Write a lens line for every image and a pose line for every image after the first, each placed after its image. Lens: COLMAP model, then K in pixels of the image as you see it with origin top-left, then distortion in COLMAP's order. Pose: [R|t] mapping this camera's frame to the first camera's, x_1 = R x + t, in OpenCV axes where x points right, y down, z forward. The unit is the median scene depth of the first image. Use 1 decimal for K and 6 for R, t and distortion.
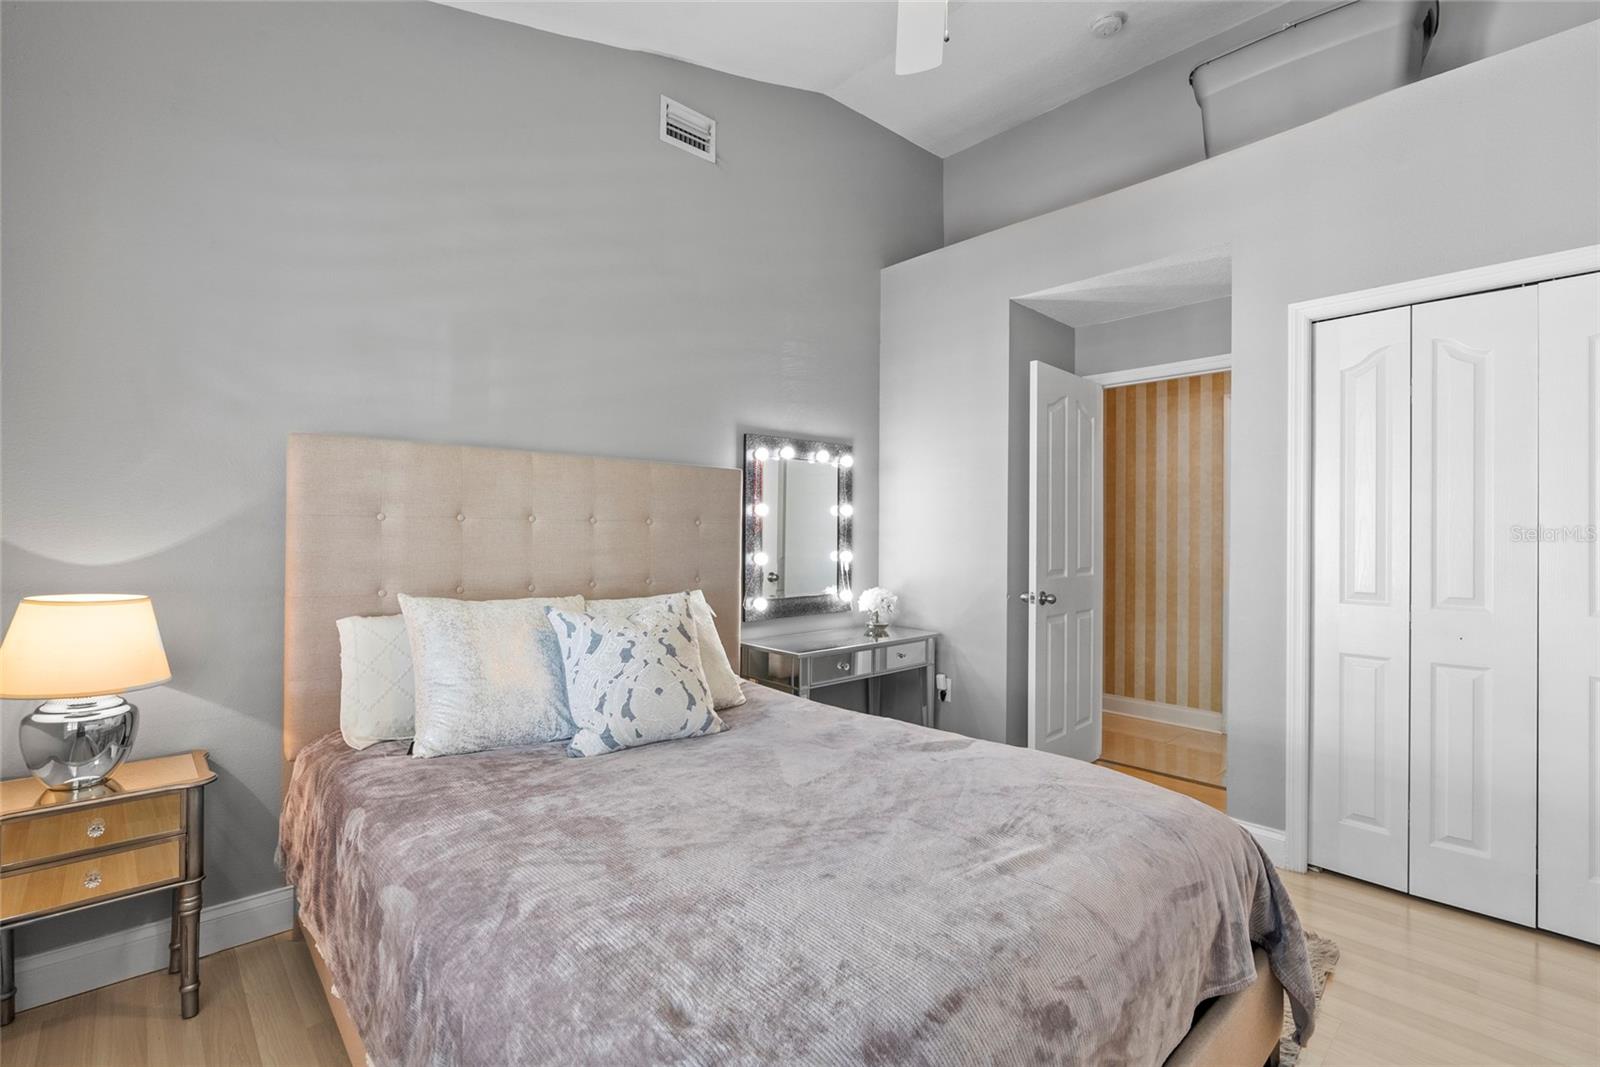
lens RADIAL K [[723.1, 0, 800.0], [0, 723.1, 533.5], [0, 0, 1]] dist [-0.009757, 0.005227]
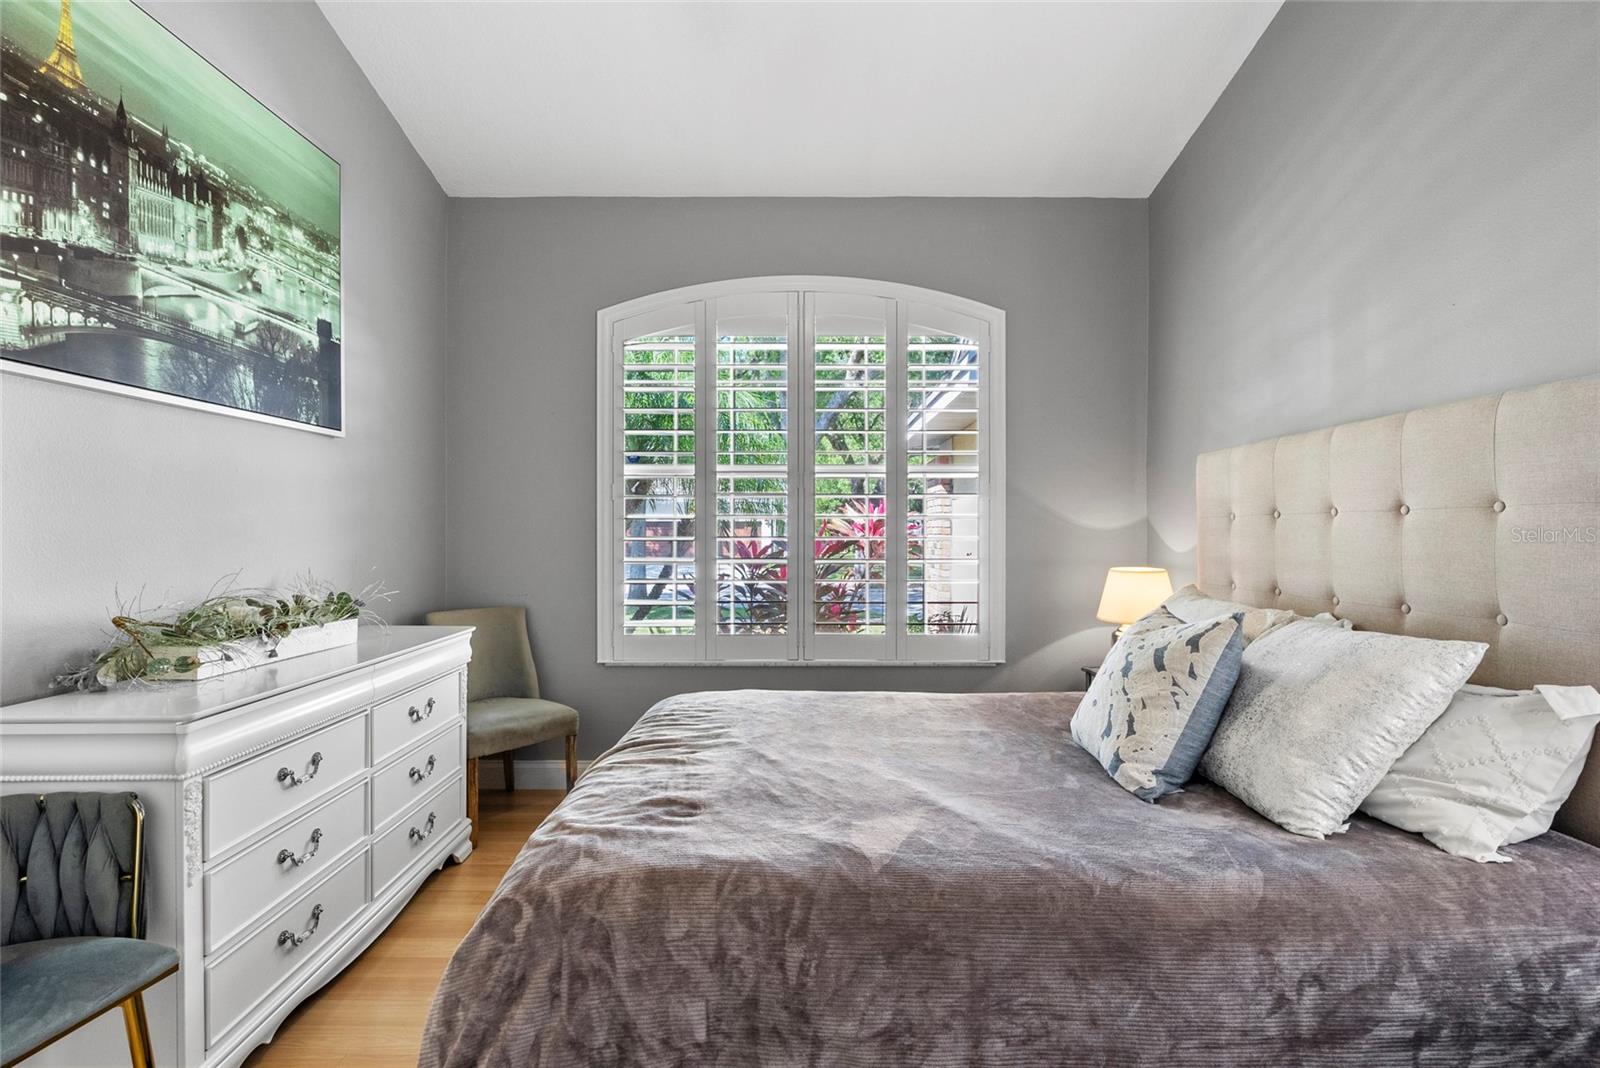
lens RADIAL K [[723.1, 0, 800.0], [0, 723.1, 534.0], [0, 0, 1]] dist [-0.009757, 0.005227]
pose [[-0.669333, -0.007166, -0.742928, 0.606980], [-0.001822, 0.999966, -0.008003, 0.010225], [0.742960, -0.004003, -0.669324, 1.111431]]
